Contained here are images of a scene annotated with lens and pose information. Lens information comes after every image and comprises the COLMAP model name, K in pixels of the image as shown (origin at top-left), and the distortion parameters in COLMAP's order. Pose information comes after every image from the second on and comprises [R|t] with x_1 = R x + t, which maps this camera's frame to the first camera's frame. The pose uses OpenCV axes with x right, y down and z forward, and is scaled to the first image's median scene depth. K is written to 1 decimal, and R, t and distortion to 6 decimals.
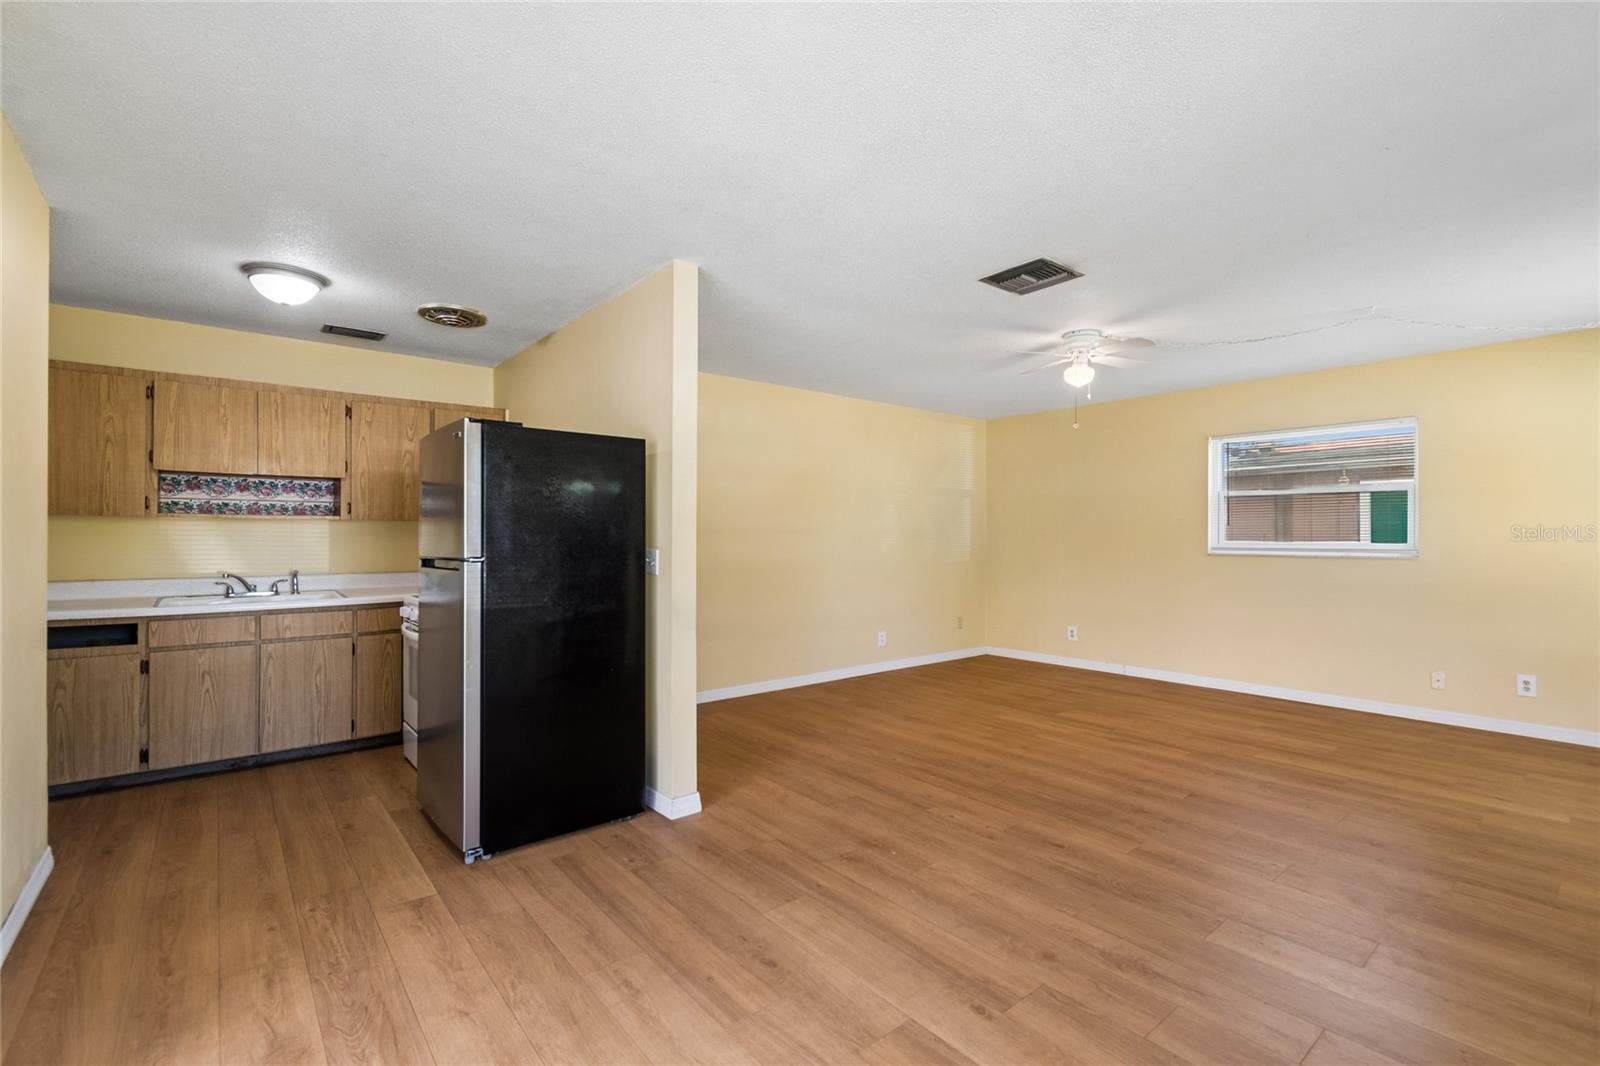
lens RADIAL K [[713.0, 0, 801.7], [0, 713.0, 533.0], [0, 0, 1]] dist [0.002543, -0.001003]
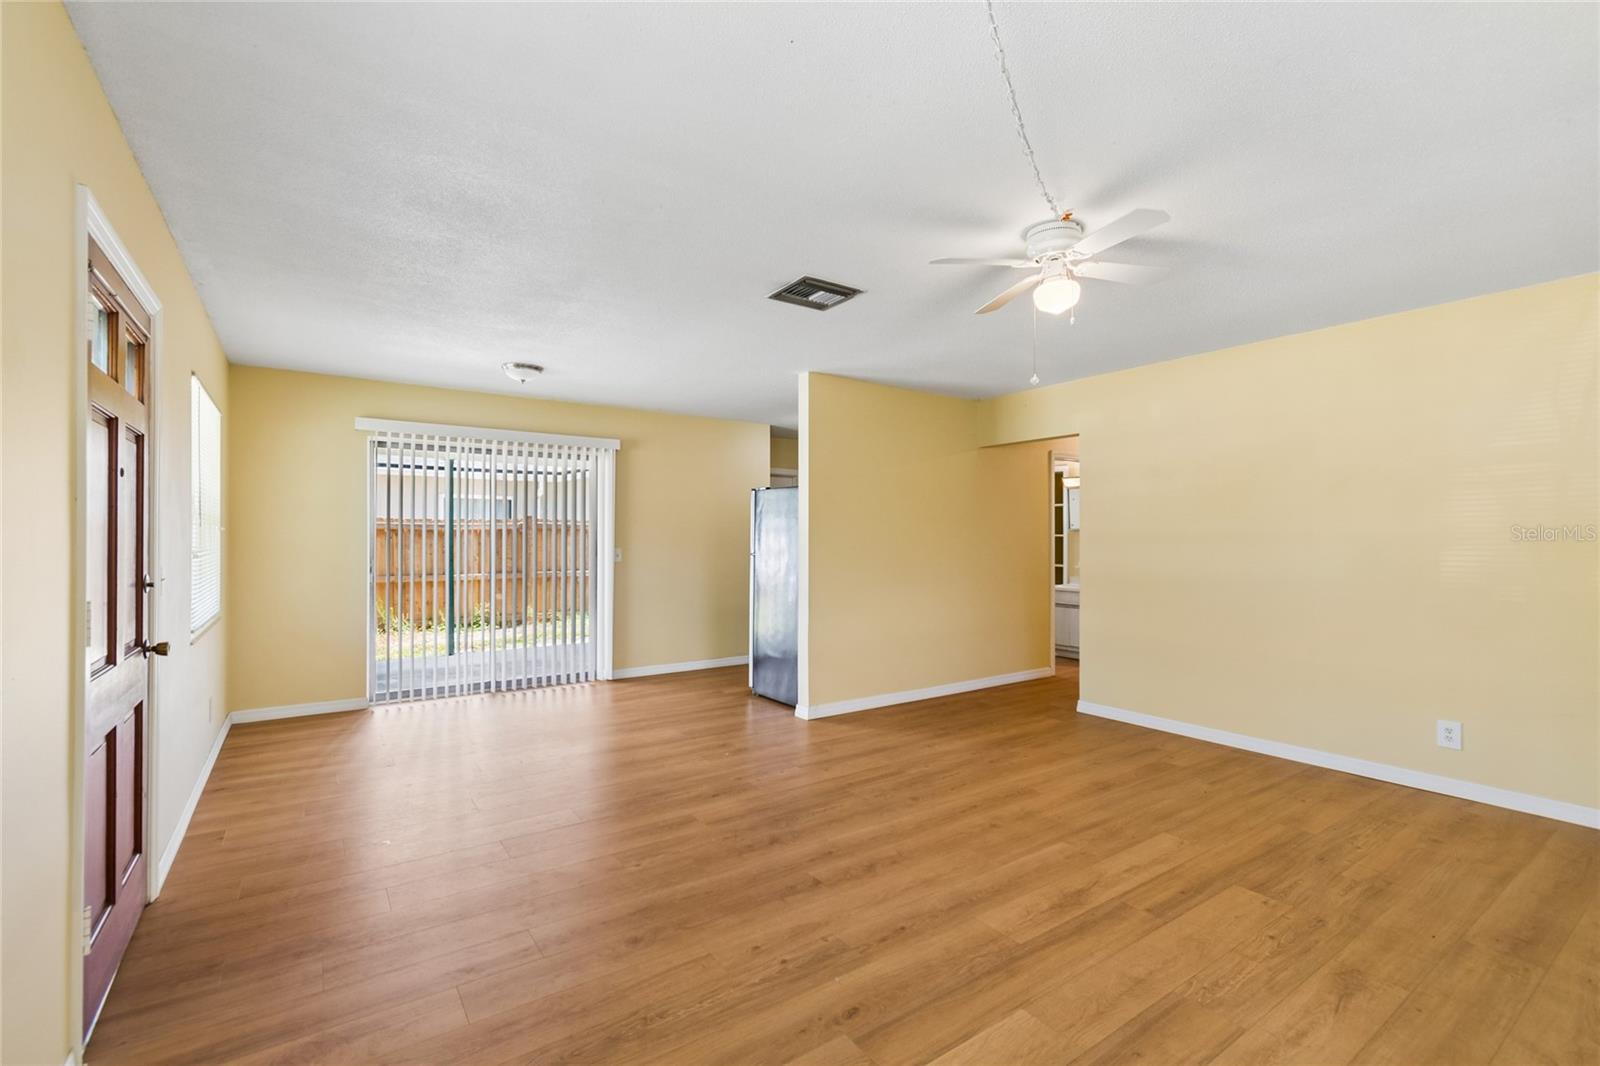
lens RADIAL K [[709.0, 0, 800.0], [0, 709.0, 533.0], [0, 0, 1]] dist [0.010093, -0.000063]
pose [[-0.084309, -0.006878, -0.996416, 1.463962], [0.003774, 0.999967, -0.007222, -0.007900], [0.996433, -0.004369, -0.084280, 1.159741]]
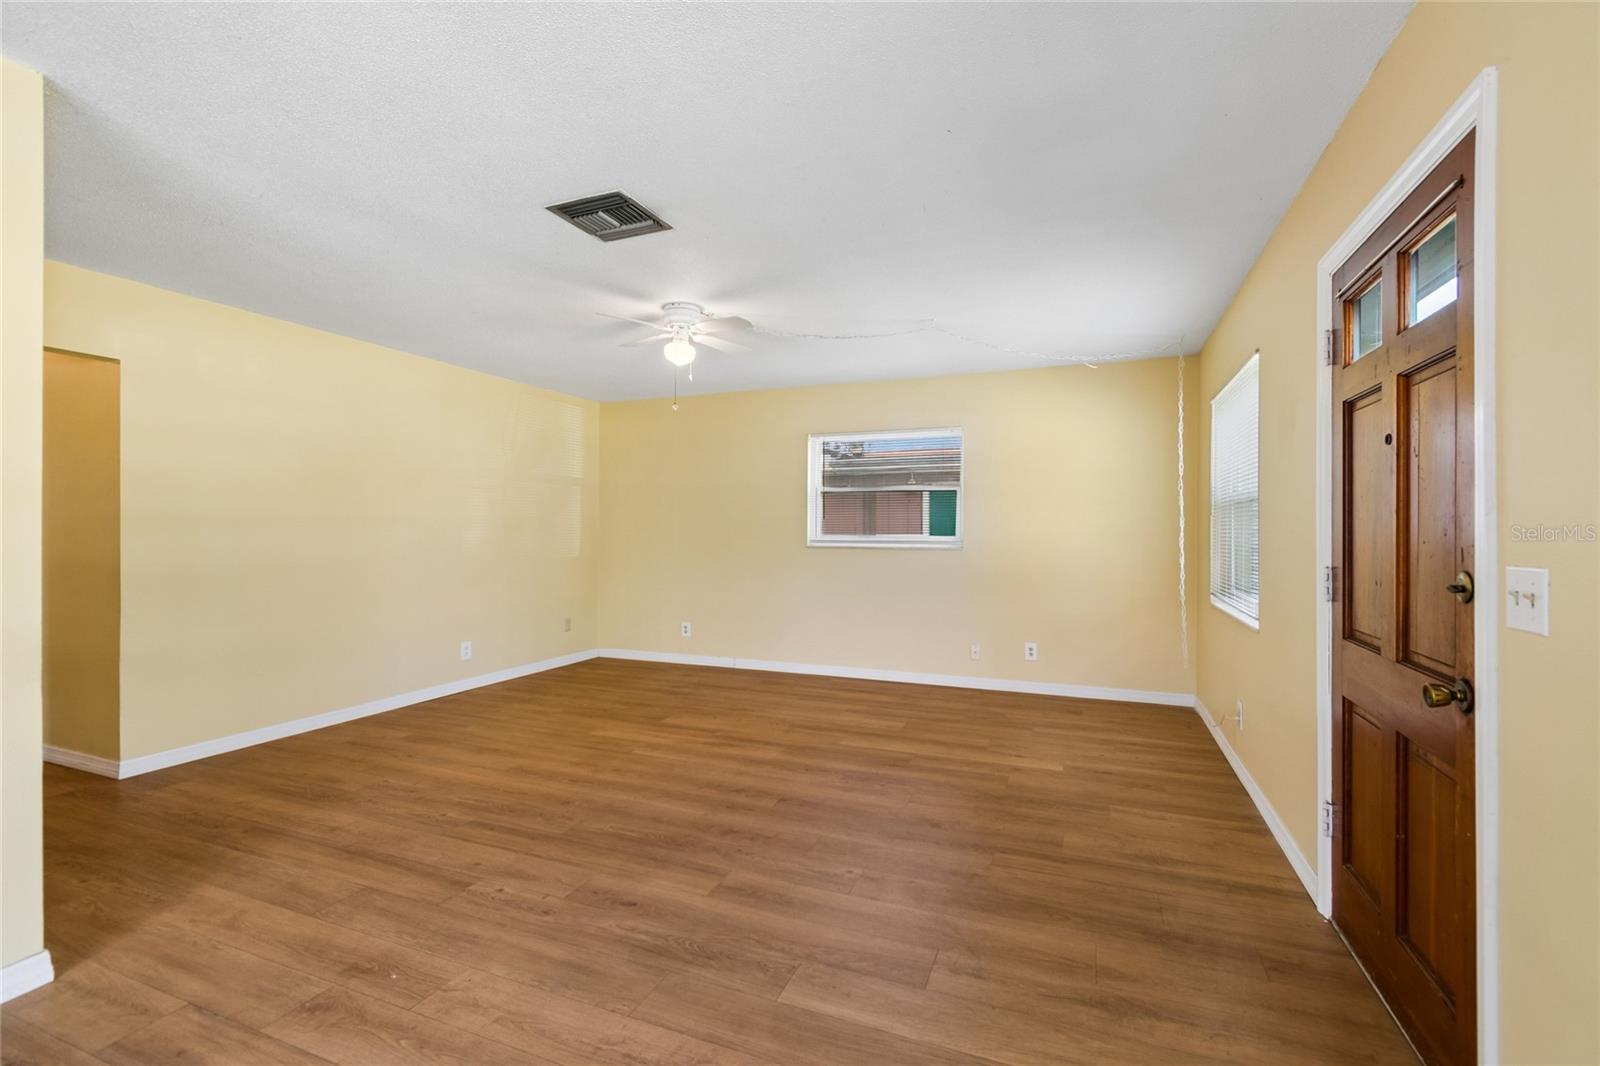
lens RADIAL K [[706.1, 0, 806.3], [0, 706.1, 529.0], [0, 0, 1]] dist [0.002889, -0.000900]
pose [[0.877284, 0.002665, 0.479963, 0.135273], [-0.004449, 0.999987, 0.002579, 0.003029], [-0.479950, -0.004398, 0.877285, 0.175632]]
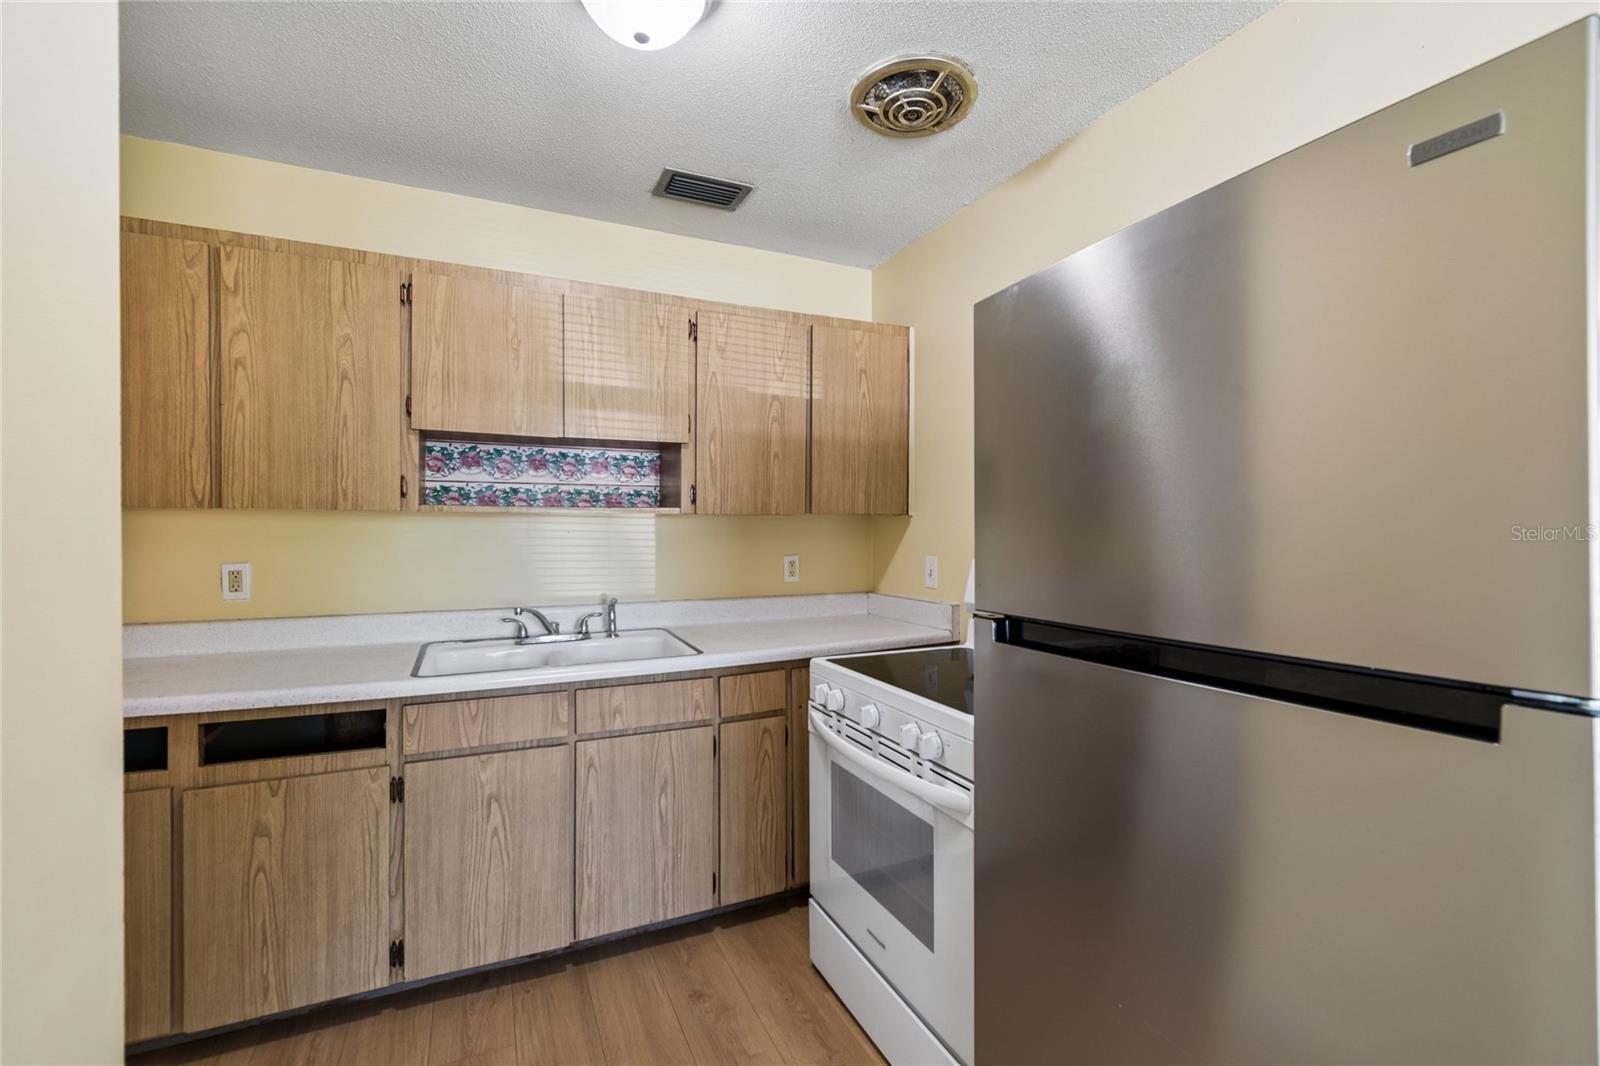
lens RADIAL K [[706.1, 0, 806.3], [0, 706.1, 529.0], [0, 0, 1]] dist [0.002889, -0.000900]
pose [[0.966606, -0.000835, -0.256266, -0.408333], [0.002675, 0.999973, 0.006831, -0.010302], [0.256254, -0.007289, 0.966582, 0.476019]]
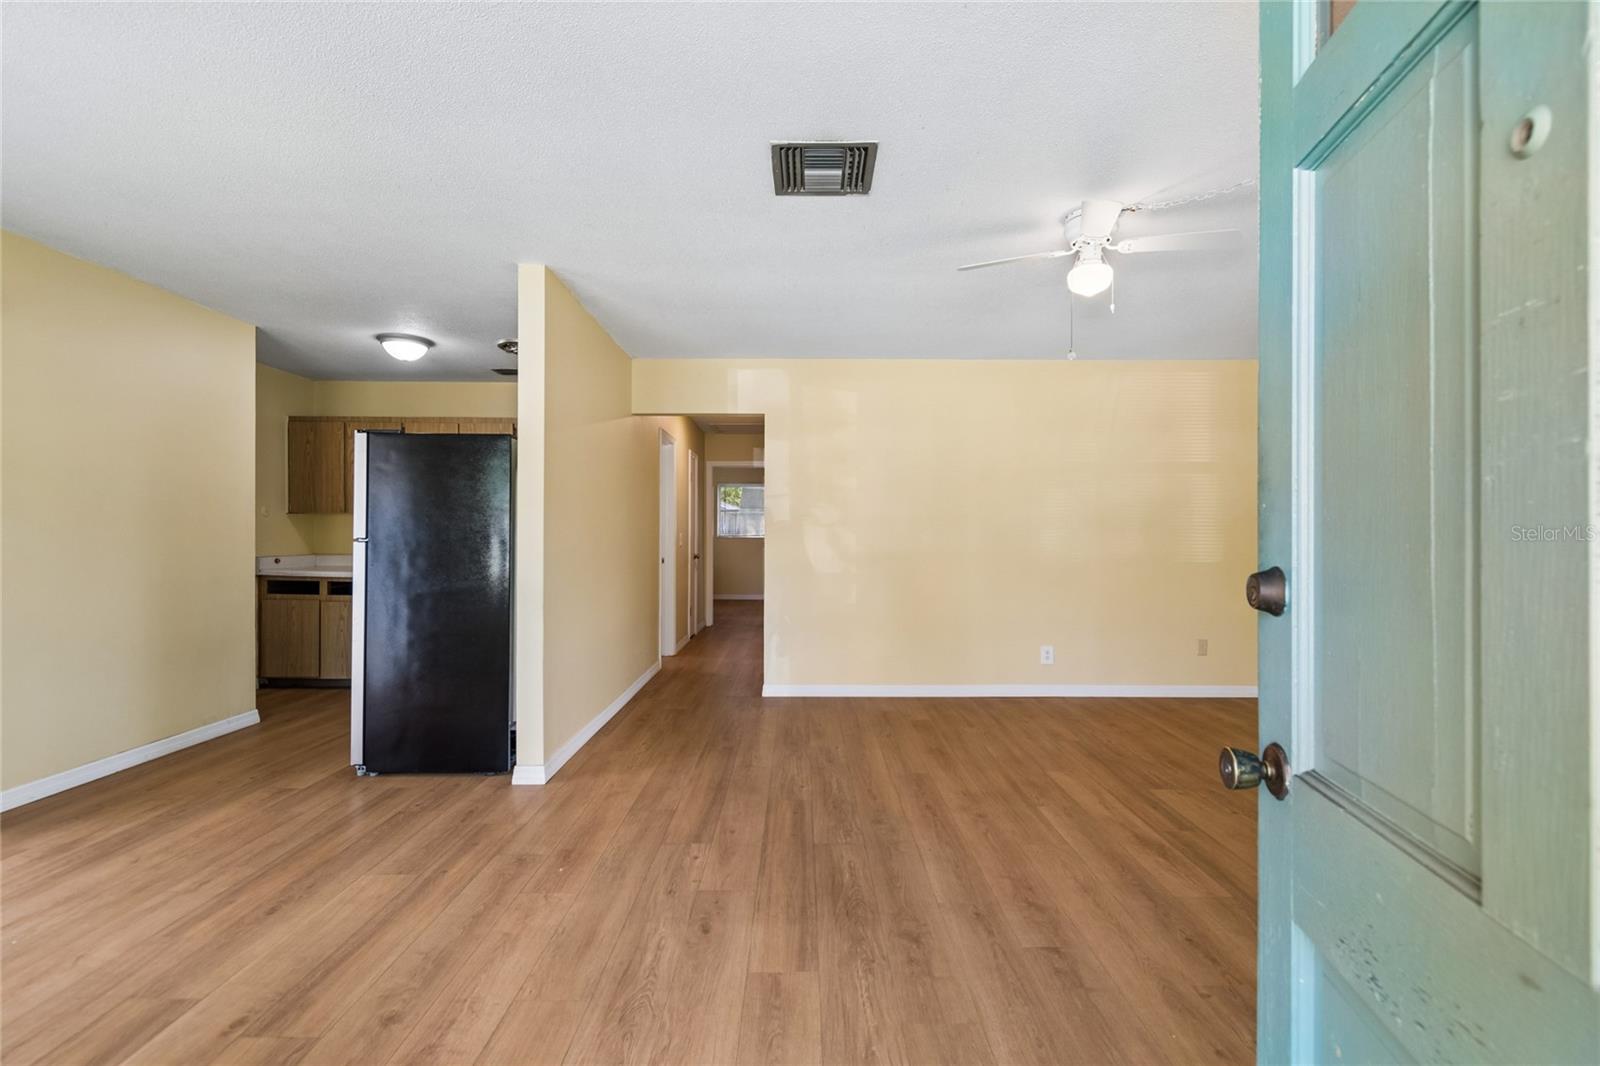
lens RADIAL K [[706.1, 0, 806.3], [0, 706.1, 529.0], [0, 0, 1]] dist [0.002889, -0.000900]
pose [[0.776240, -0.001246, -0.630436, 0.842476], [-0.000482, 0.999997, -0.002570, 0.018882], [0.630437, 0.002298, 0.776237, 0.453817]]
